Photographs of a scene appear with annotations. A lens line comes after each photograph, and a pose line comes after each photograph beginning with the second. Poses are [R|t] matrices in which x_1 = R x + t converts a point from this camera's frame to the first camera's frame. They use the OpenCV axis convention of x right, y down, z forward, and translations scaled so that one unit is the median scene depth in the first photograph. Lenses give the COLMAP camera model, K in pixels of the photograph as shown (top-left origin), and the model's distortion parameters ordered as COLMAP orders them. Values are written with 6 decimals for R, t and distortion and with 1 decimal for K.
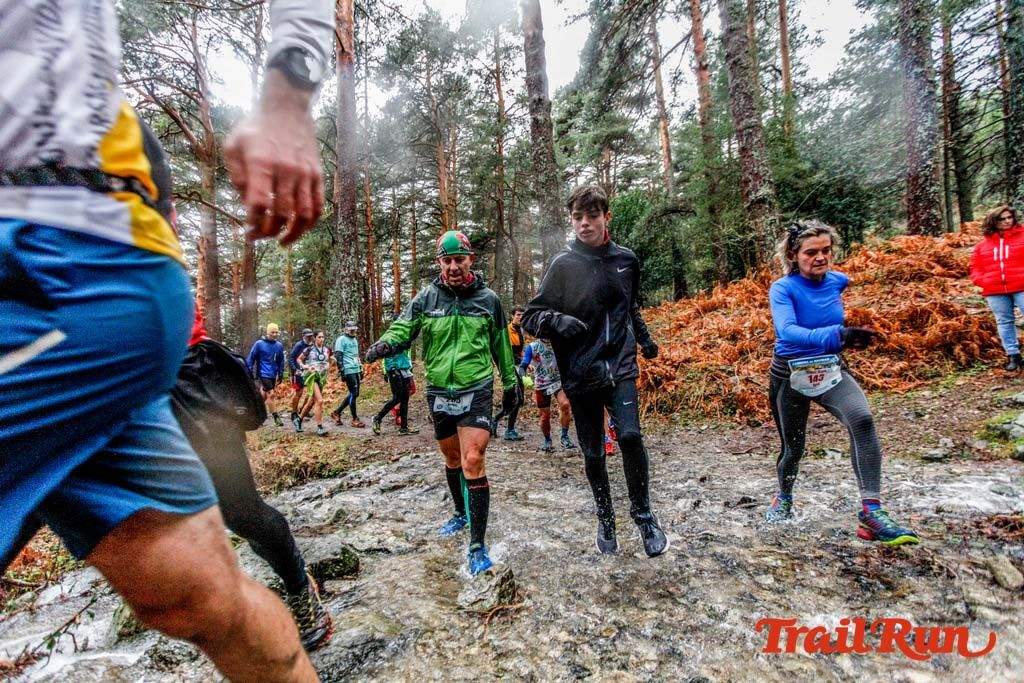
lens RADIAL K [[493.0, 0, 496.1], [0, 493.0, 343.1], [0, 0, 1]] dist [-0.037741, 0.026875]
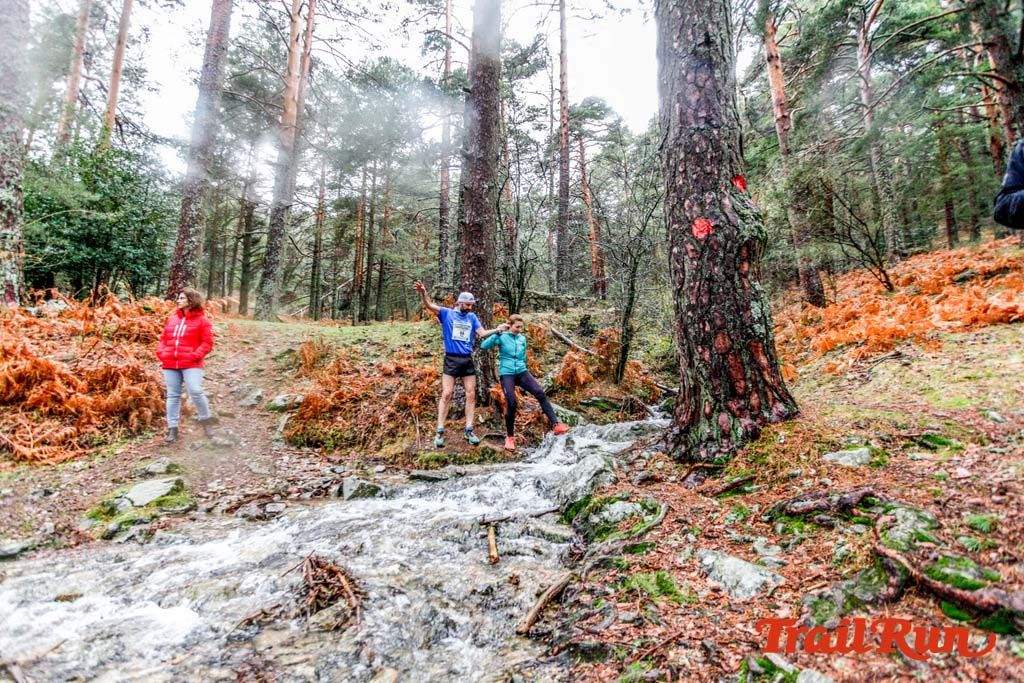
lens RADIAL K [[487.0, 0, 495.1], [0, 487.0, 344.6], [0, 0, 1]] dist [-0.003021, 0.005858]
pose [[0.330343, 0.179524, 0.926631, 0.127539], [-0.080988, 0.983516, -0.161672, -0.014760], [-0.940380, -0.021638, 0.339437, -0.010462]]
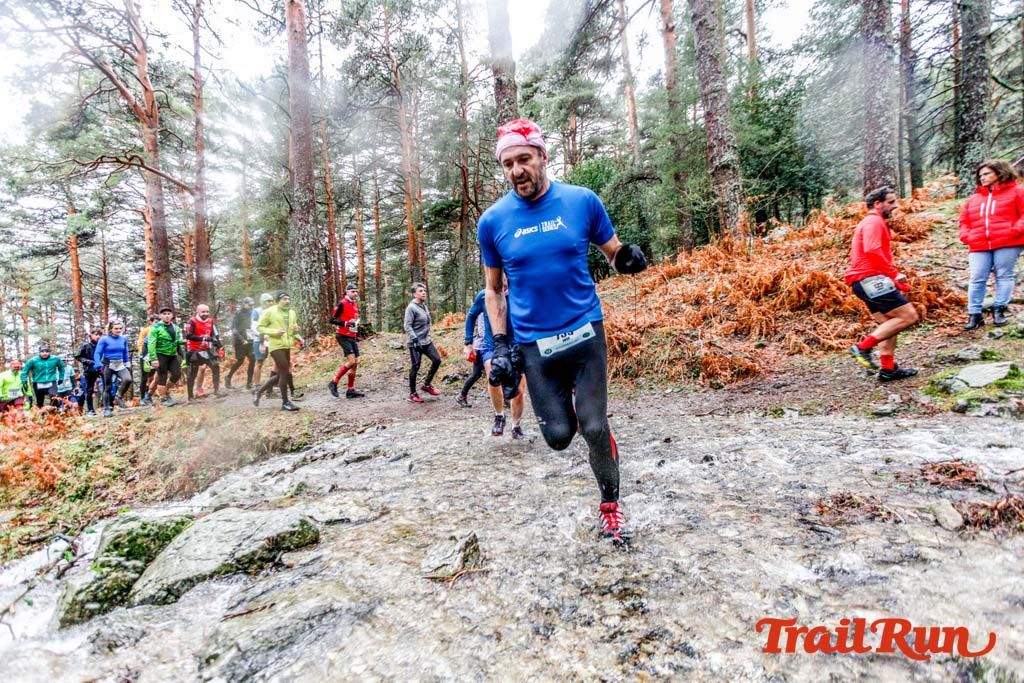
lens RADIAL K [[493.0, 0, 495.8], [0, 493.0, 346.9], [0, 0, 1]] dist [-0.037741, 0.026875]
pose [[0.997824, -0.019106, 0.063110, 0.003231], [0.015013, 0.997792, 0.064699, 0.005442], [-0.064206, -0.063611, 0.995907, 0.009430]]
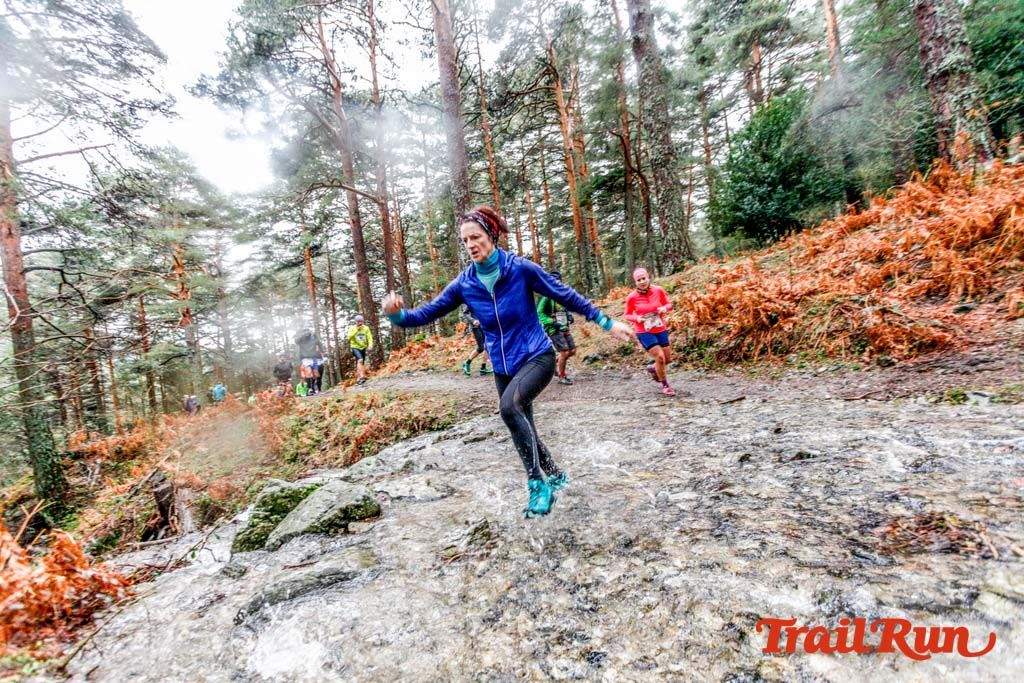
lens RADIAL K [[493.0, 0, 499.8], [0, 493.0, 343.8], [0, 0, 1]] dist [-0.037741, 0.026875]
pose [[0.950377, -0.061073, -0.305046, 0.081715], [0.092501, 0.991669, 0.089648, -0.002121], [0.297029, -0.113417, 0.948109, 0.008990]]
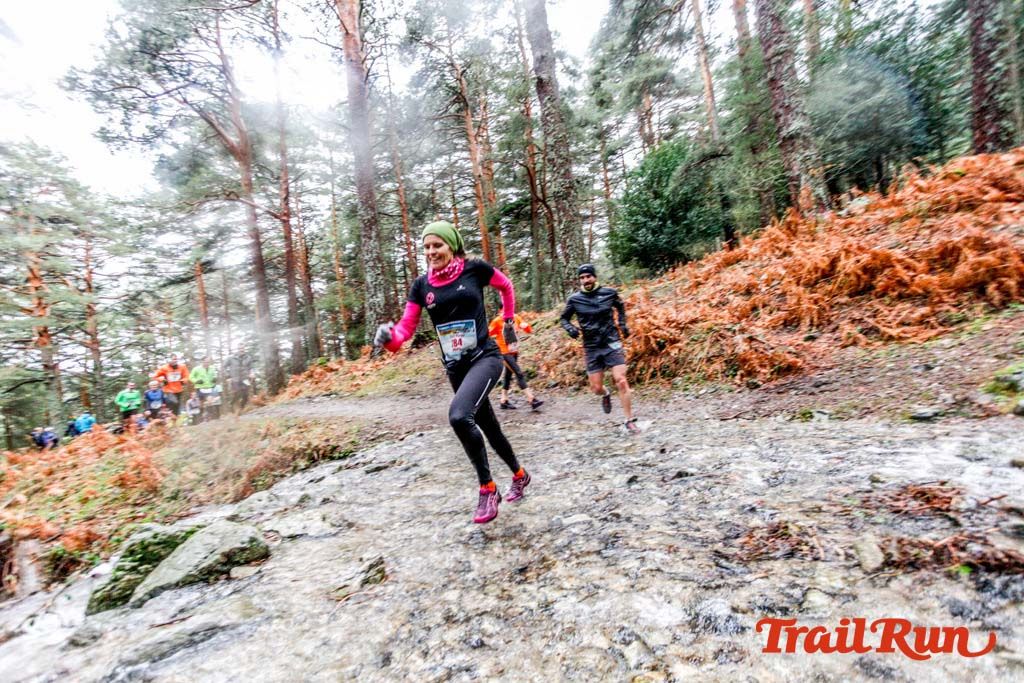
lens RADIAL K [[493.0, 0, 500.5], [0, 493.0, 343.7], [0, 0, 1]] dist [-0.037741, 0.026875]
pose [[0.989651, -0.070196, -0.125156, 0.088962], [0.078449, 0.994971, 0.062270, -0.006318], [0.120155, -0.071444, 0.990181, 0.007334]]
